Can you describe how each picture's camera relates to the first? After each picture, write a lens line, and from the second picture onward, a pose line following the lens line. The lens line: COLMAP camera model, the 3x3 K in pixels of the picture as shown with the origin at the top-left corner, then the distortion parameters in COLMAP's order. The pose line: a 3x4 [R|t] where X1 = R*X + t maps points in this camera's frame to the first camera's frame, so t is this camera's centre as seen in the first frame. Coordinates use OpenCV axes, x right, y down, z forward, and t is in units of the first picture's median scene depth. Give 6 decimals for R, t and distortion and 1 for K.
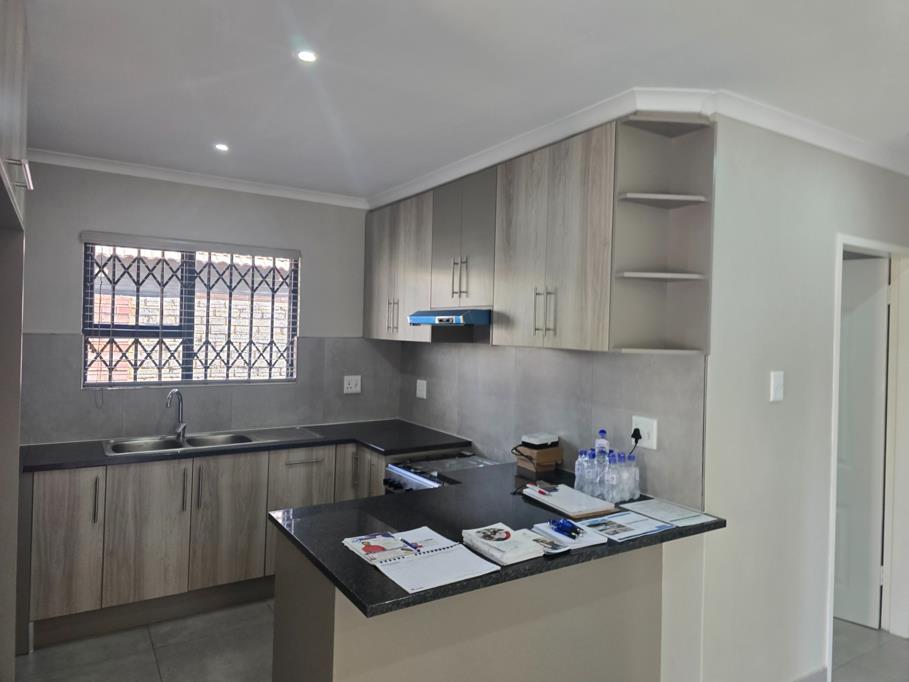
lens RADIAL K [[594.5, 0, 450.7], [0, 594.5, 332.7], [0, 0, 1]] dist [0.052498, -0.053185]
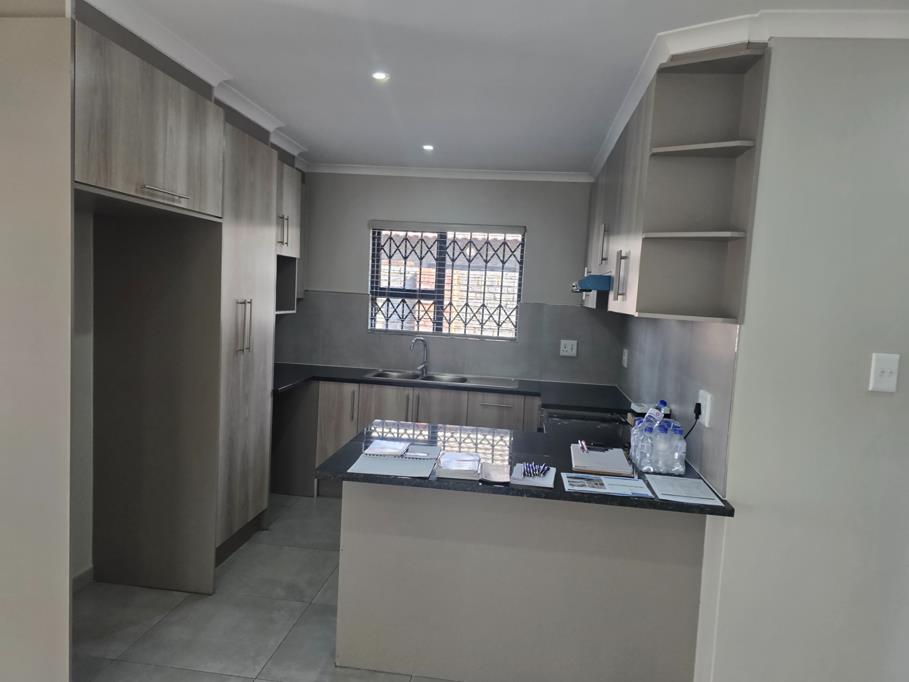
lens RADIAL K [[594.5, 0, 489.9], [0, 594.5, 349.0], [0, 0, 1]] dist [0.052498, -0.053185]
pose [[0.788061, 0.076177, -0.610866, 0.512047], [-0.037390, 0.996405, 0.076020, 0.014995], [0.614461, -0.037068, 0.788076, 0.061379]]
